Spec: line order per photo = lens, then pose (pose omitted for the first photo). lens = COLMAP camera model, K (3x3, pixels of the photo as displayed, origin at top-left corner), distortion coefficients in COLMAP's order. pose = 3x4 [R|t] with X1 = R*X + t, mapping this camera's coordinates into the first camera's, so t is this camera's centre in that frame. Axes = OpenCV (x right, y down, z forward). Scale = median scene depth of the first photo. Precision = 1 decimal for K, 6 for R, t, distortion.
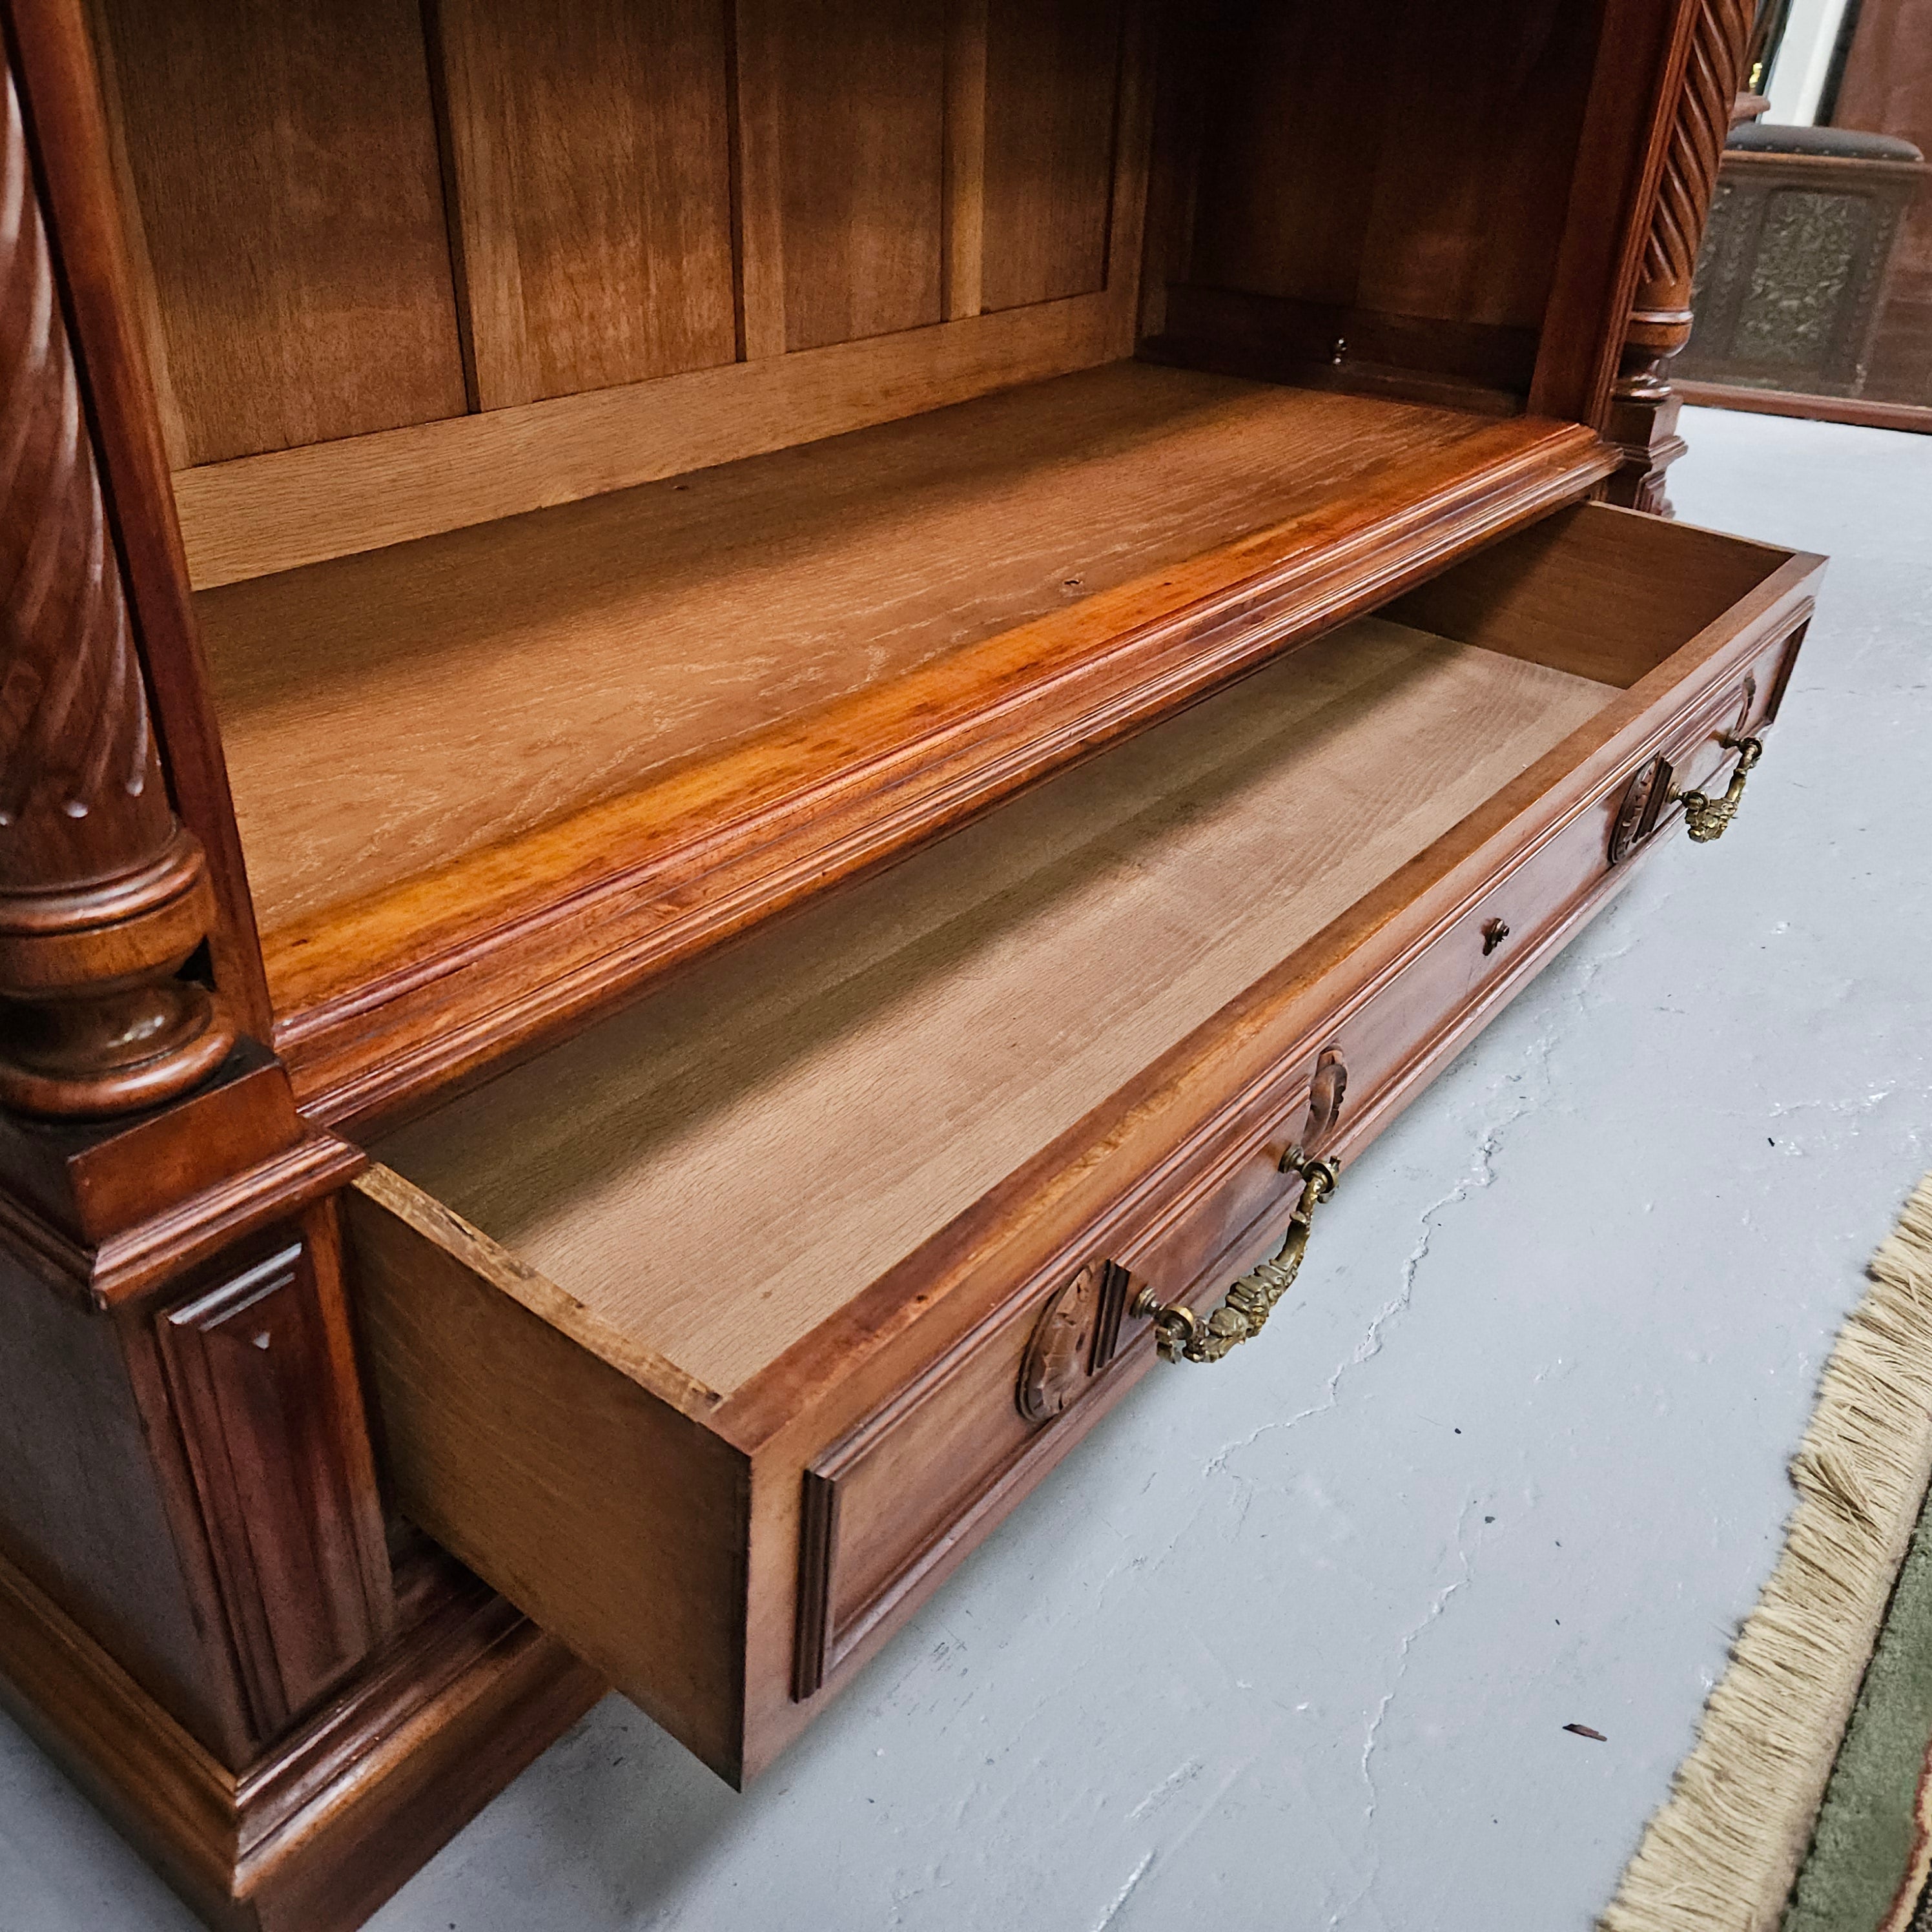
lens RADIAL K [[1724.7, 0, 950.0], [0, 1724.7, 966.7], [0, 0, 1]] dist [0.083874, -0.086780]
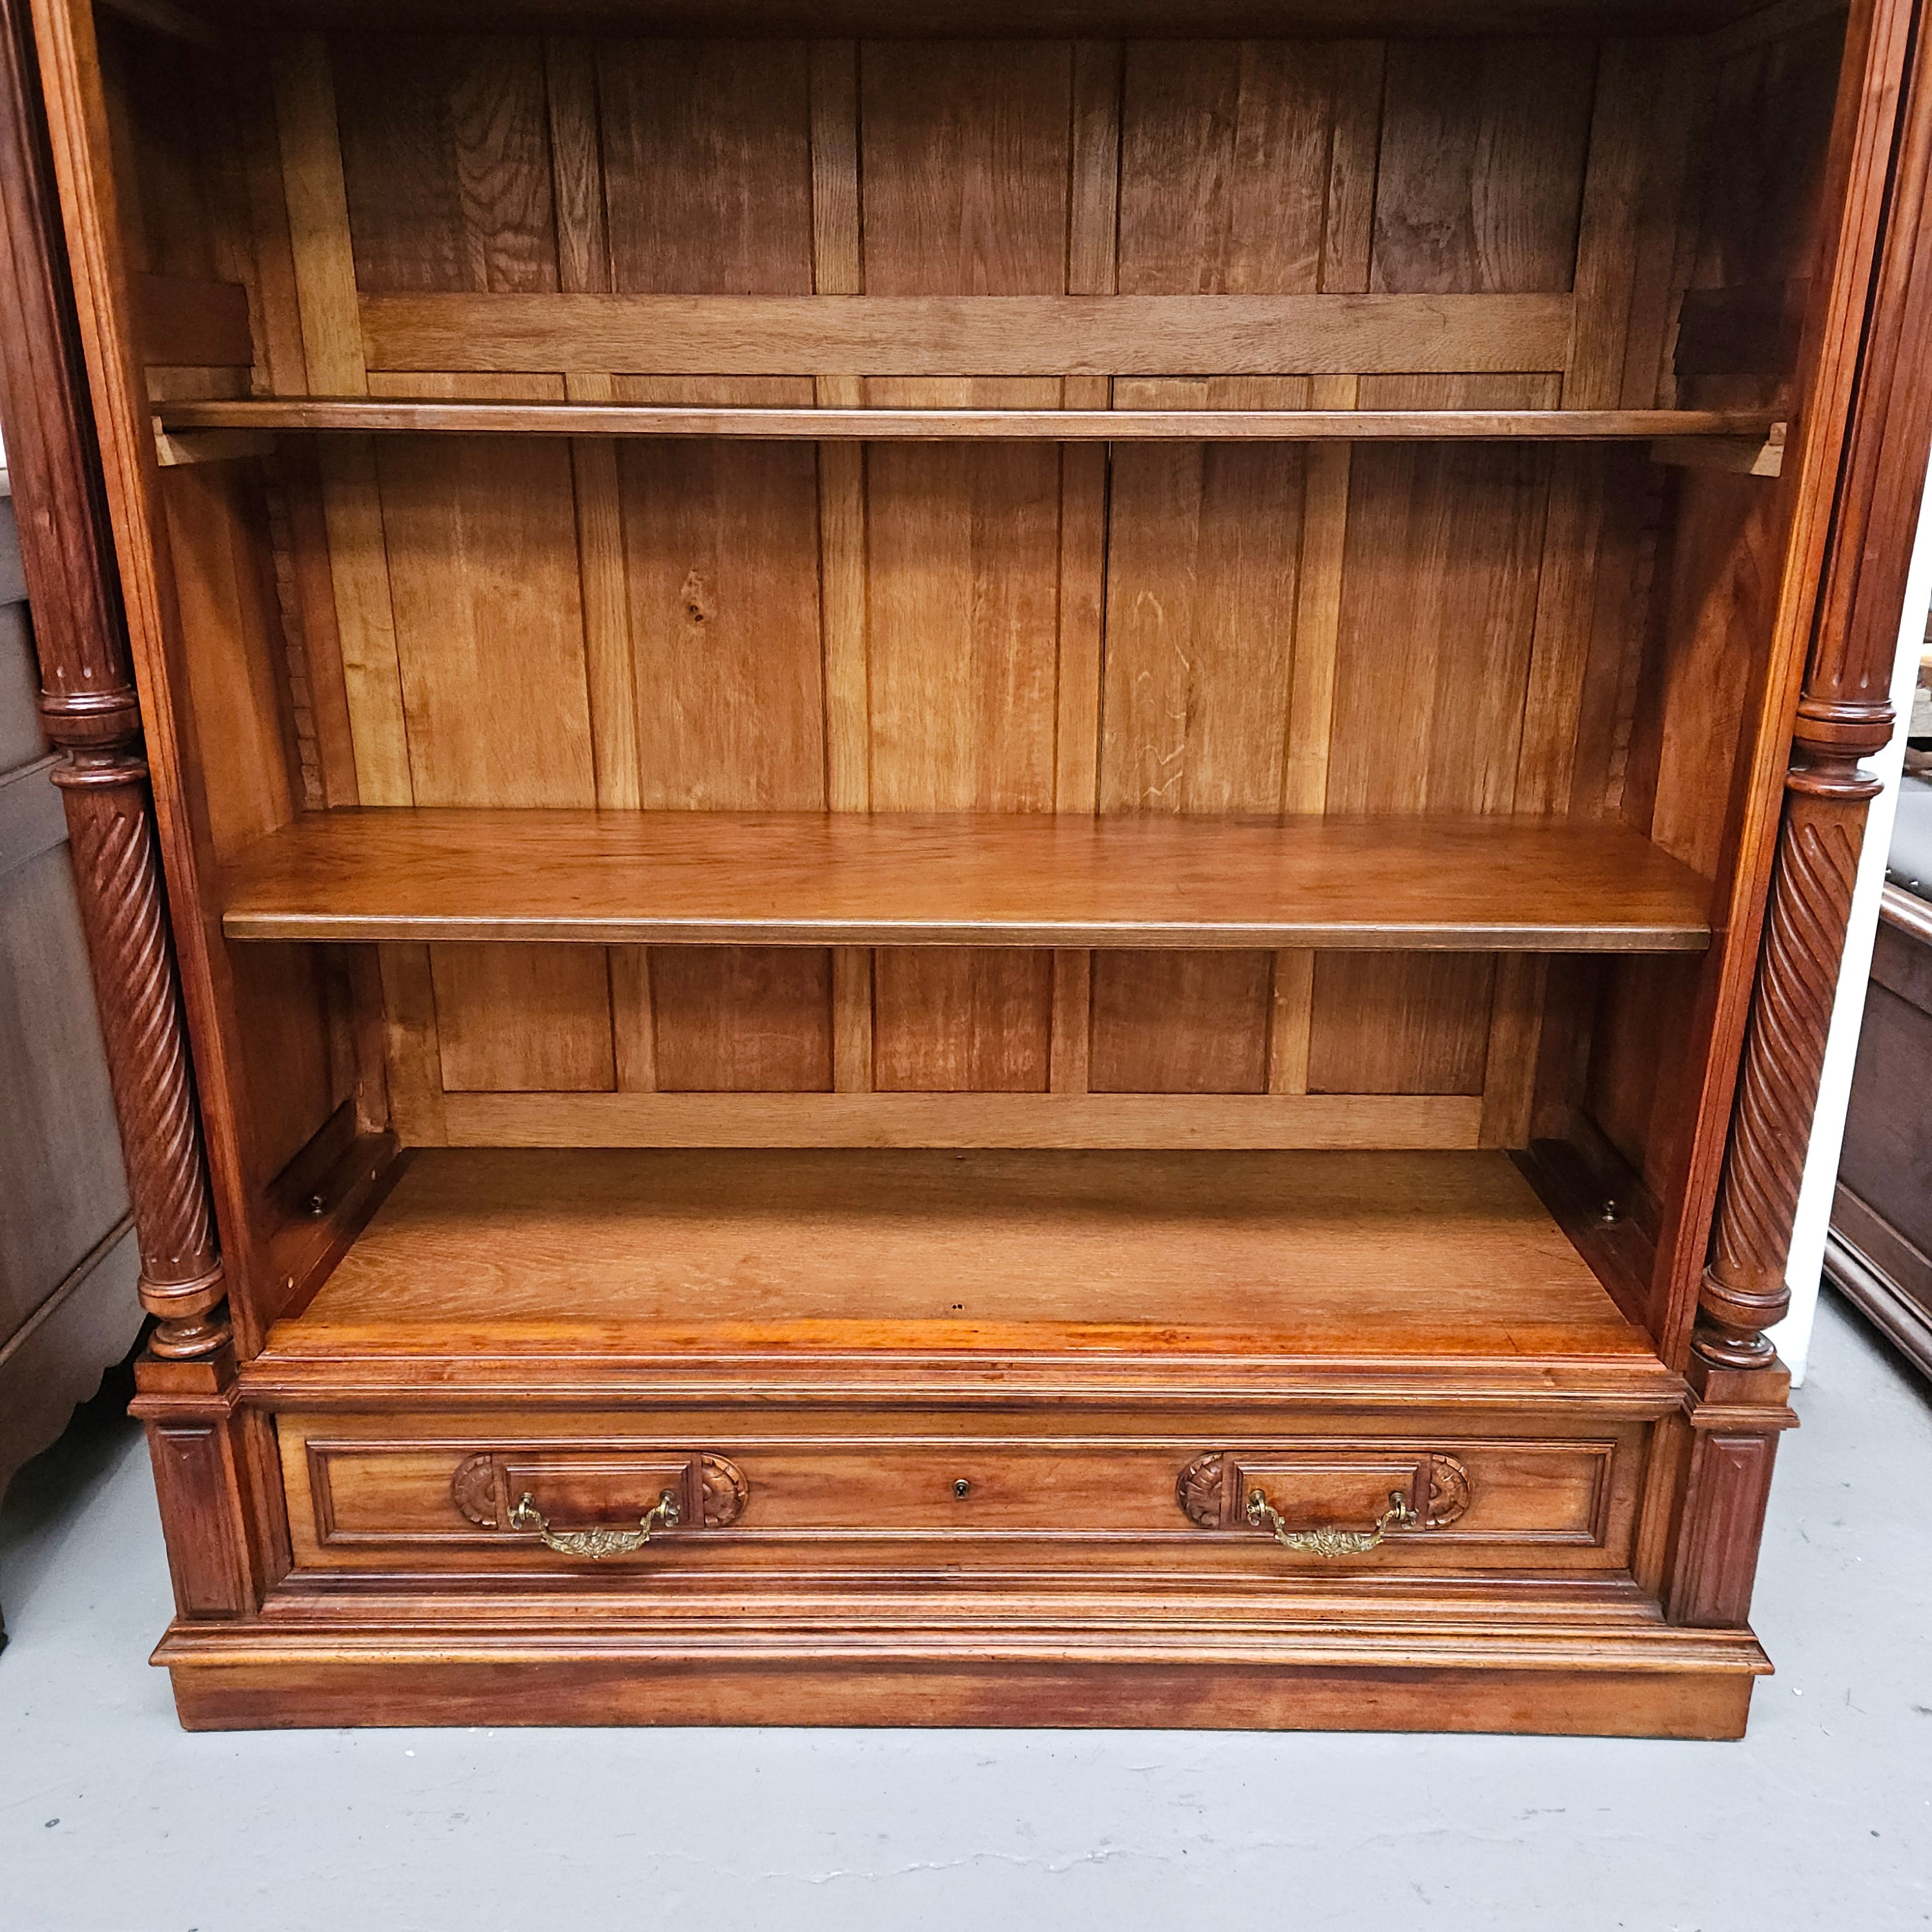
lens RADIAL K [[1720.9, 0, 966.6], [0, 1720.9, 975.8], [0, 0, 1]] dist [0.084086, -0.085051]
pose [[0.604239, 0.232474, -0.762136, 1.186129], [-0.381035, 0.924341, -0.020141, -0.468681], [0.699791, 0.302571, 0.647104, -0.081653]]
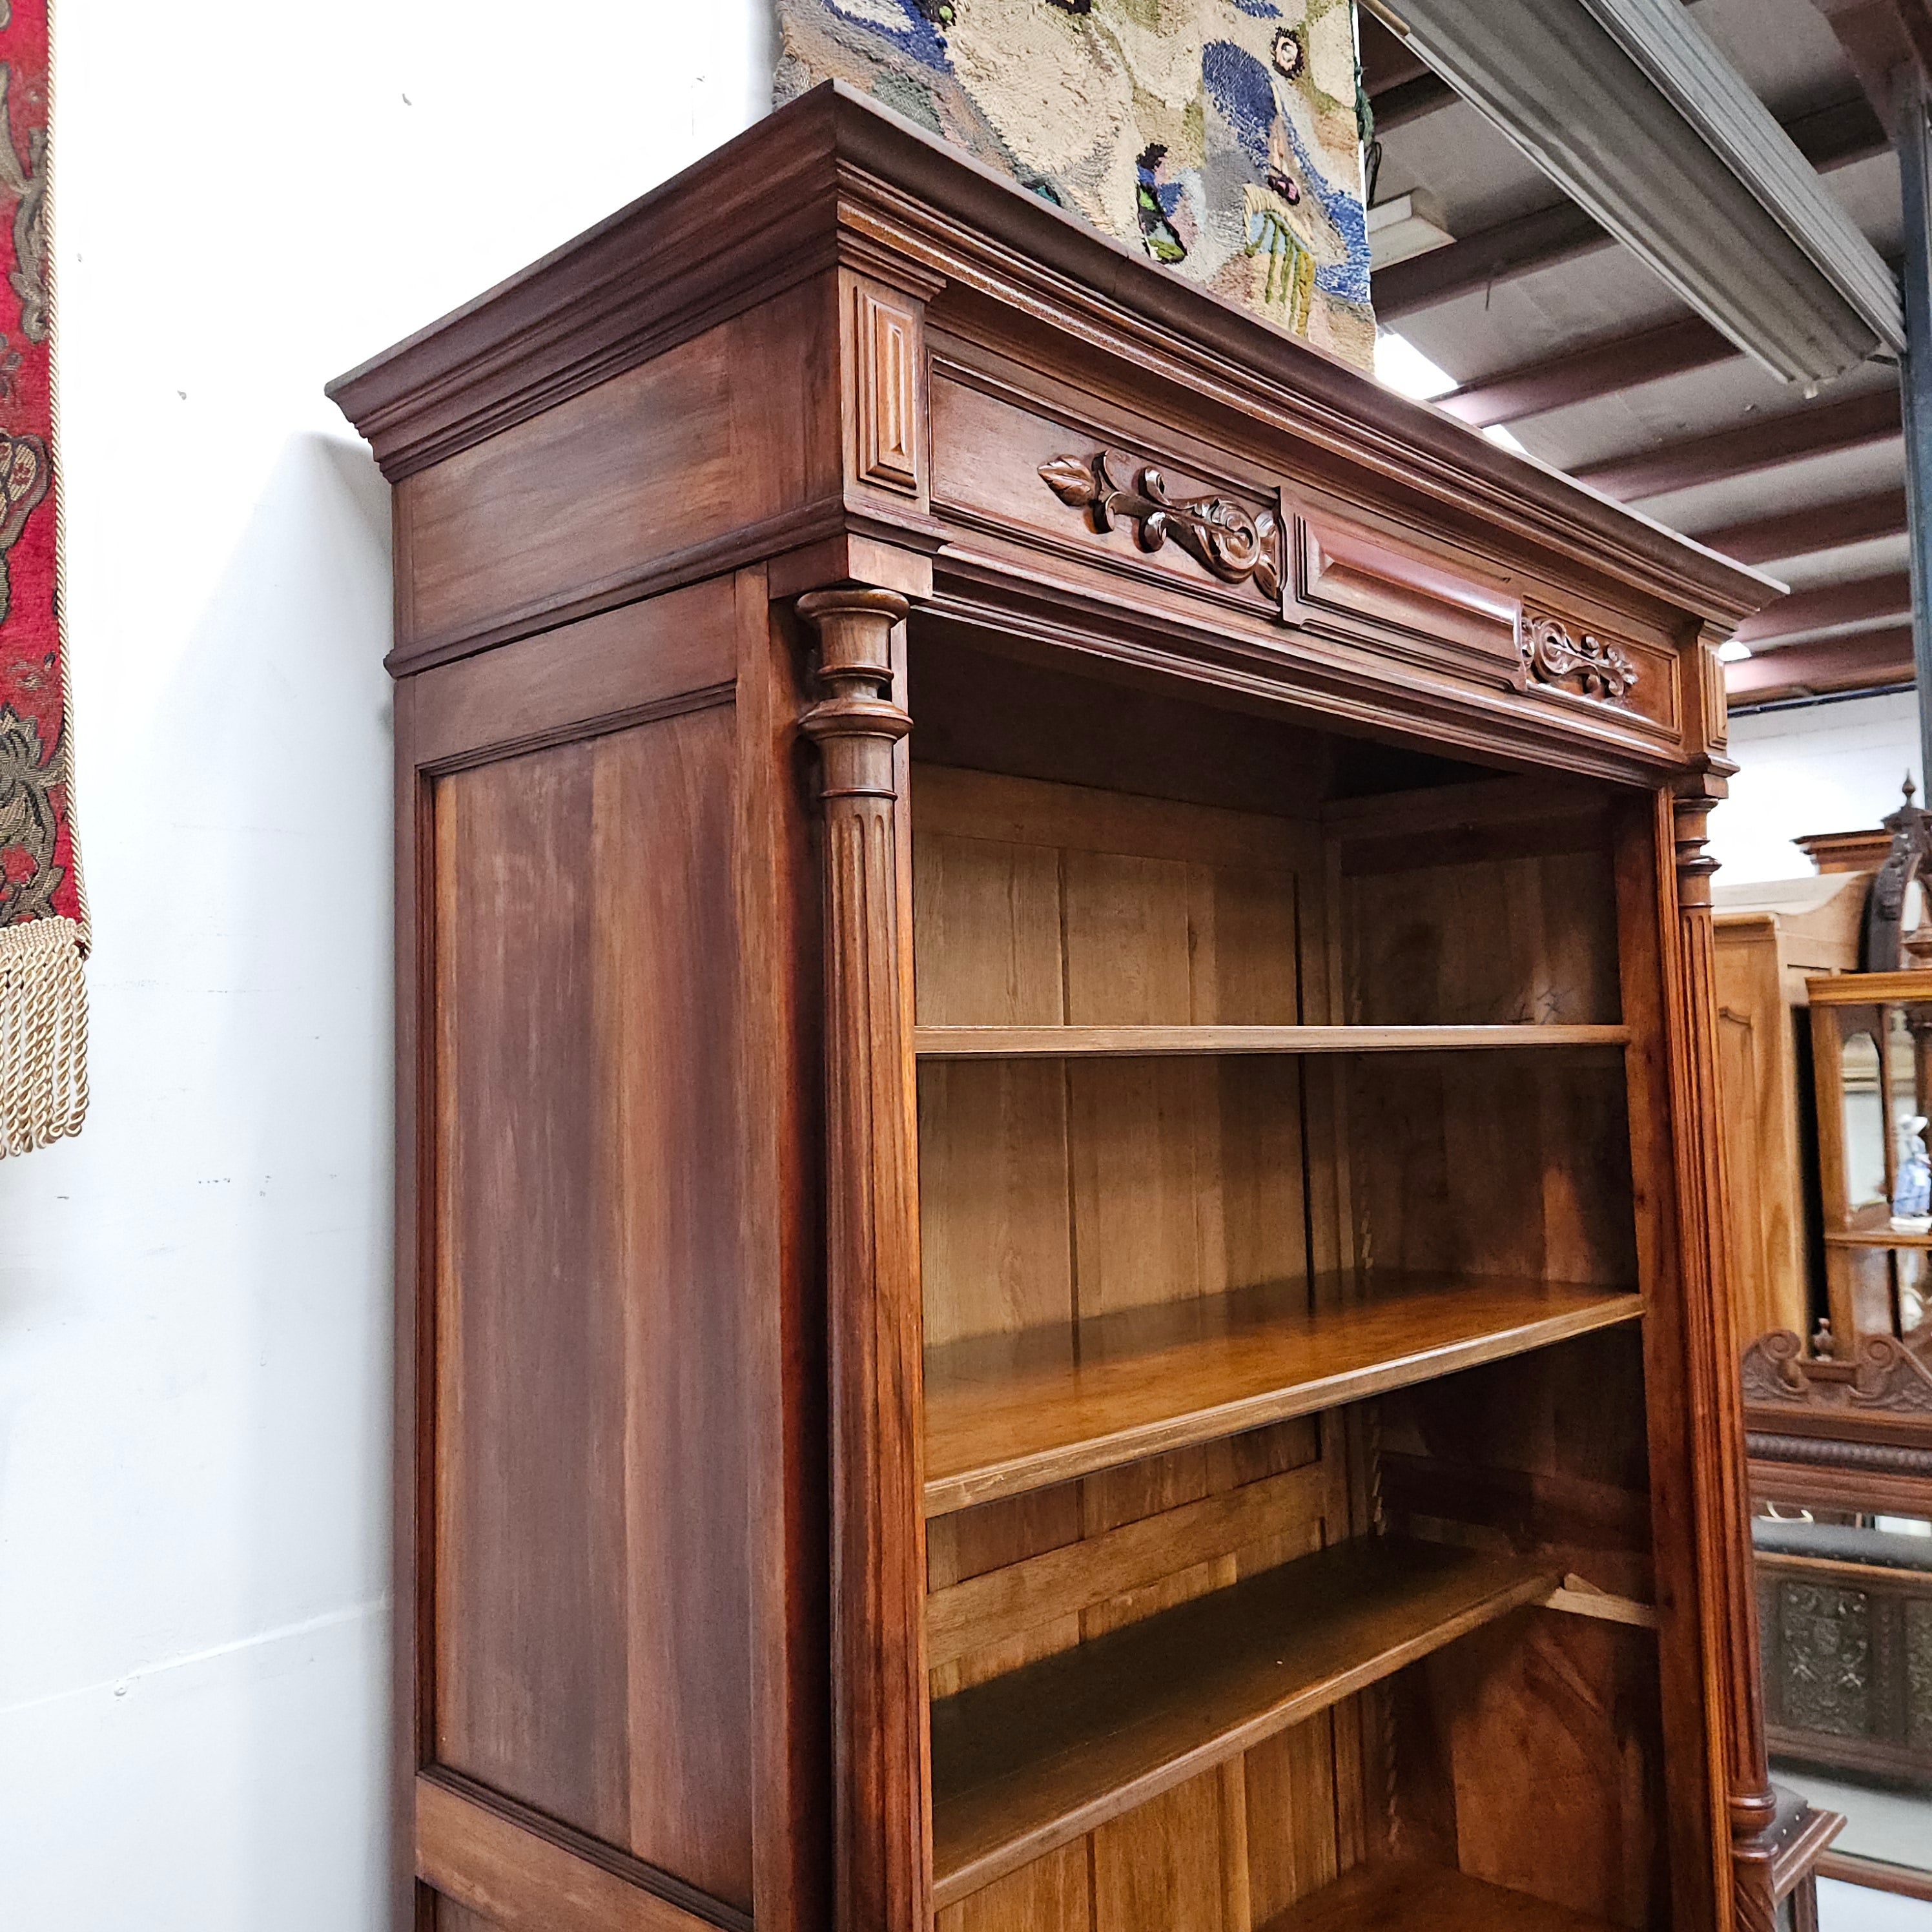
lens RADIAL K [[1724.7, 0, 943.8], [0, 1724.7, 966.7], [0, 0, 1]] dist [0.083874, -0.086780]
pose [[0.992764, -0.059129, -0.104519, -0.042491], [-0.007003, 0.840381, -0.541950, -0.633890], [0.119881, 0.538760, 0.833886, -1.018710]]
